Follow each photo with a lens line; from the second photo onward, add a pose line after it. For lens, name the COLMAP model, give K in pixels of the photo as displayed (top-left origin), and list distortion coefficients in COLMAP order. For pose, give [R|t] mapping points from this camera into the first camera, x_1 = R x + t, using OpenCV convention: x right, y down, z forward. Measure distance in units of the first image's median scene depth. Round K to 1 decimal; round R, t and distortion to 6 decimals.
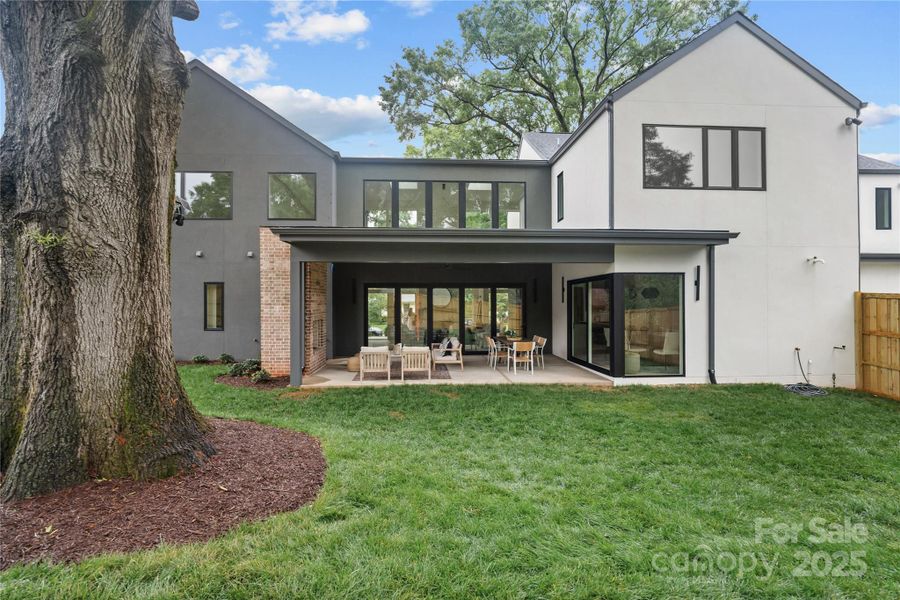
lens RADIAL K [[430.3, 0, 450.2], [0, 430.3, 299.3], [0, 0, 1]] dist [0.003567, 0.000102]
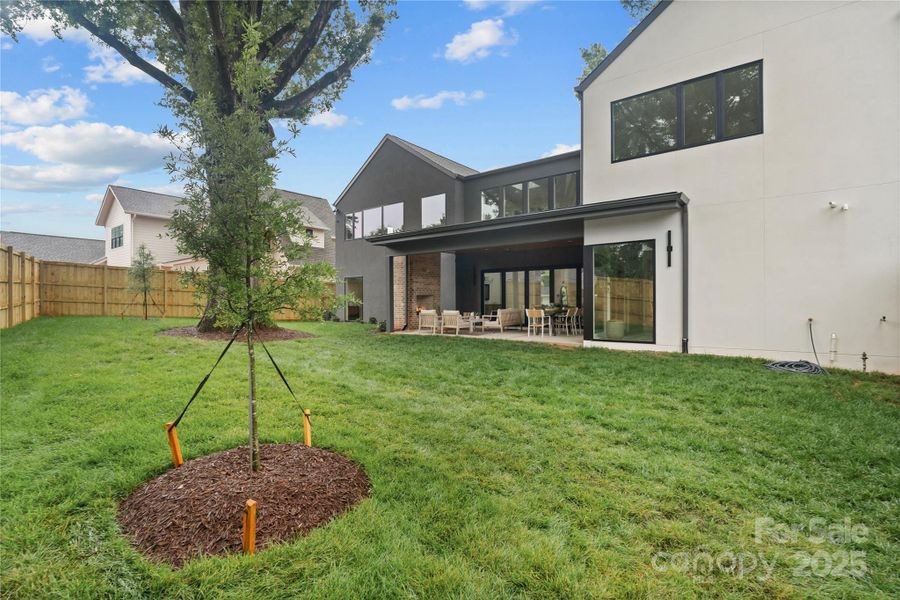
lens RADIAL K [[430.3, 0, 448.5], [0, 430.3, 301.6], [0, 0, 1]] dist [0.003567, 0.000102]
pose [[0.748481, 0.000094, -0.663156, 0.845619], [0.003274, 0.999987, 0.003837, 0.076736], [0.663148, -0.005044, 0.748471, -0.057570]]
